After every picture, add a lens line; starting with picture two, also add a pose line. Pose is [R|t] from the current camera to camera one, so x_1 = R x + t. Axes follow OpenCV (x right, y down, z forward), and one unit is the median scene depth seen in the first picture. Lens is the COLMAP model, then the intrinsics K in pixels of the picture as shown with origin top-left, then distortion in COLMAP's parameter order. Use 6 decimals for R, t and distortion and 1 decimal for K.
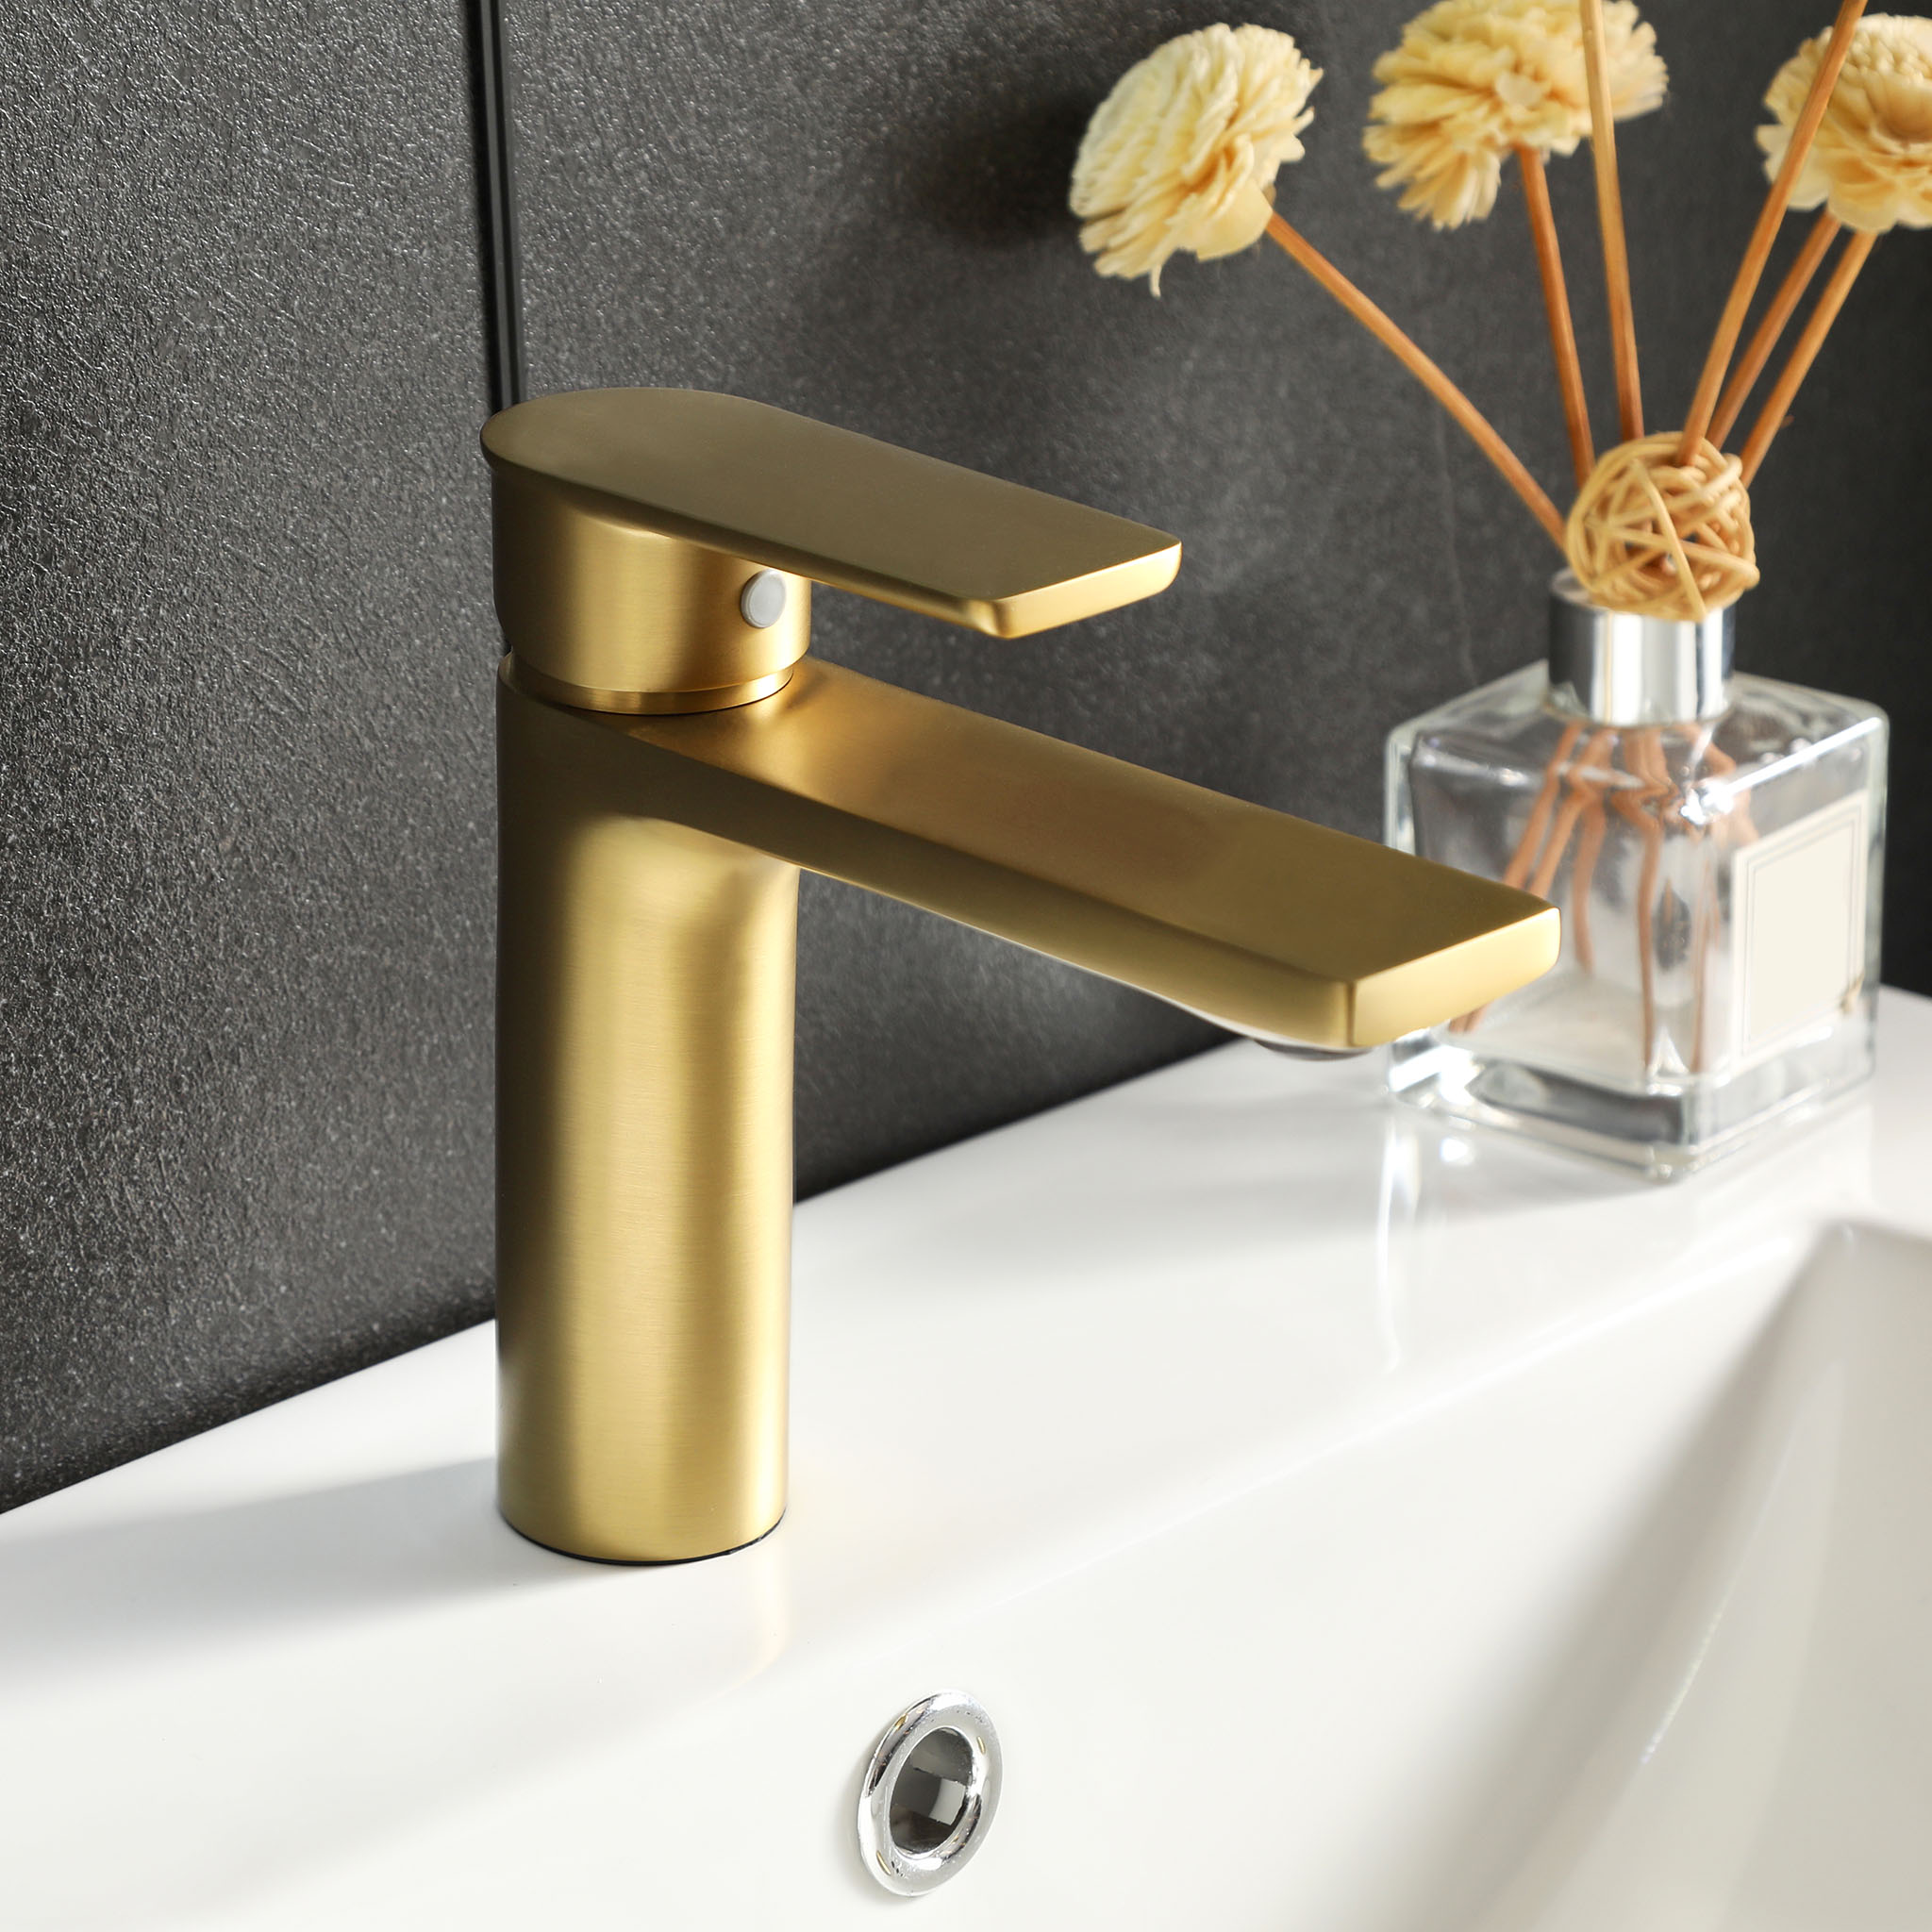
lens RADIAL K [[7468.9, 0, 965.2], [0, 7468.9, 971.2], [0, 0, 1]] dist [0.094777, 0.000000]
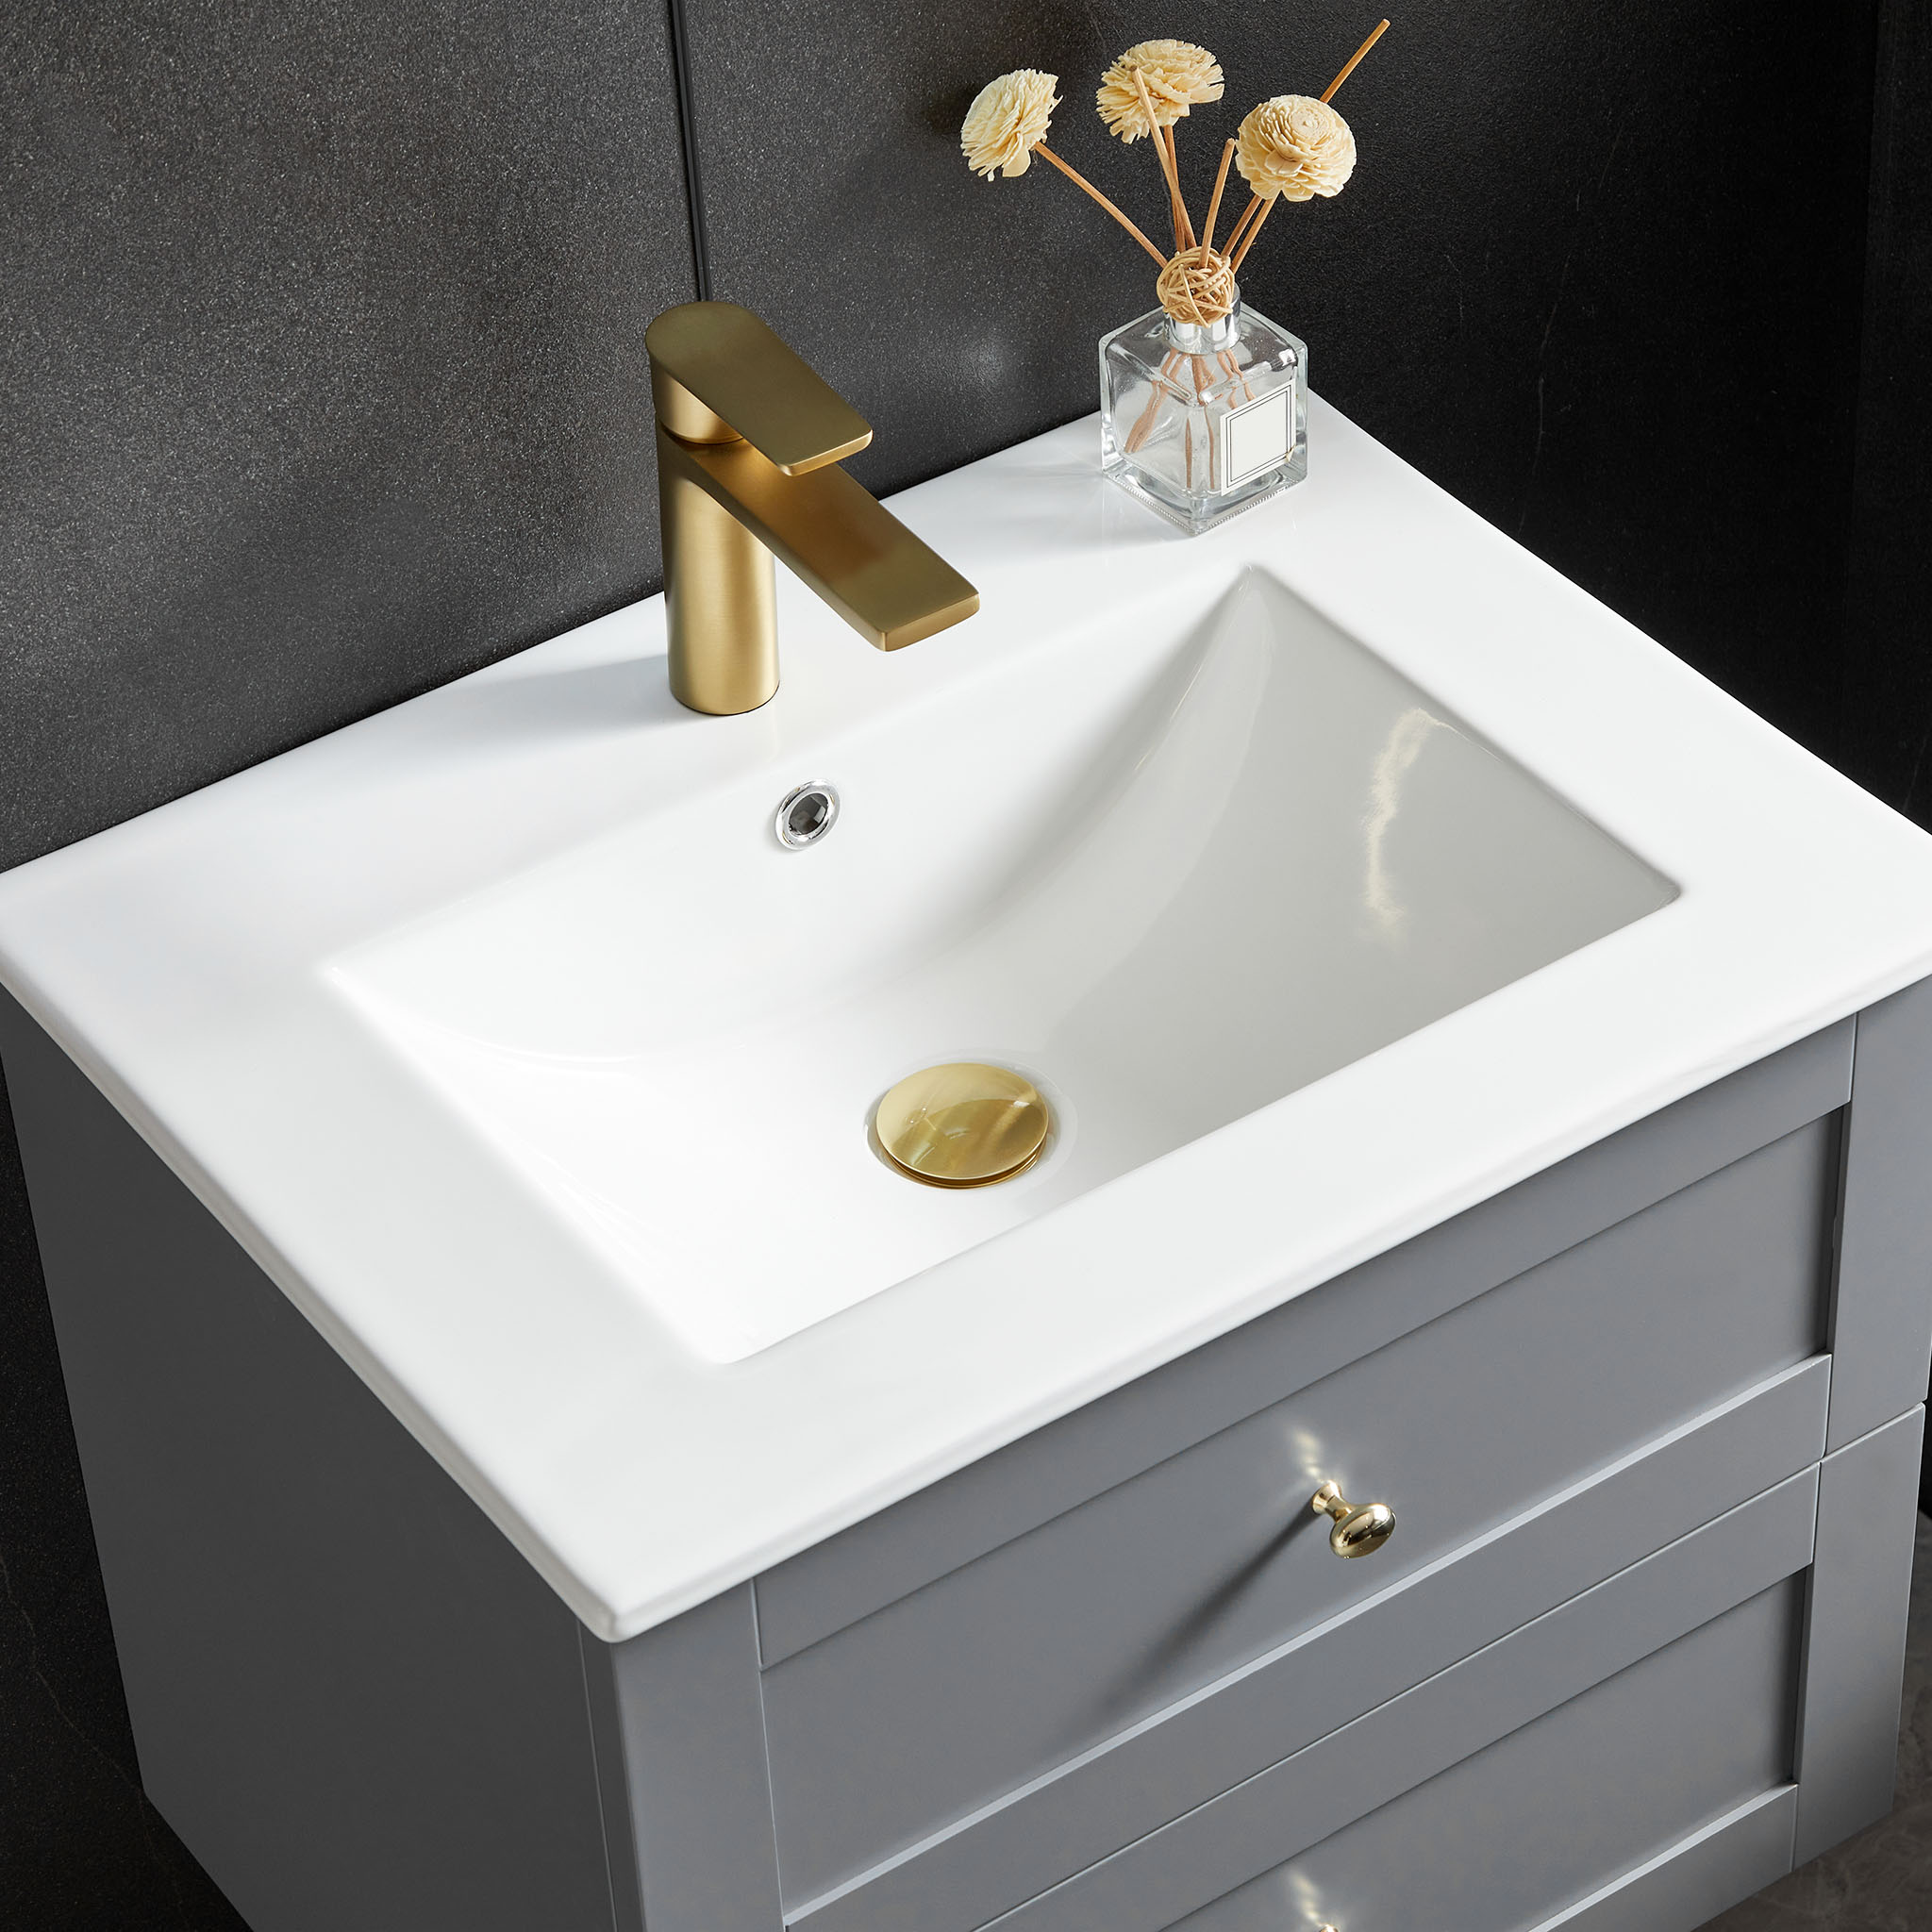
lens RADIAL K [[5439.3, 0, 970.1], [0, 5439.3, 948.0], [0, 0, 1]] dist [-0.057432, 0.000000]
pose [[0.978736, 0.115025, -0.169837, 0.376152], [-0.048731, 0.934661, 0.352185, -0.518202], [0.199250, -0.336420, 0.920392, -0.775637]]
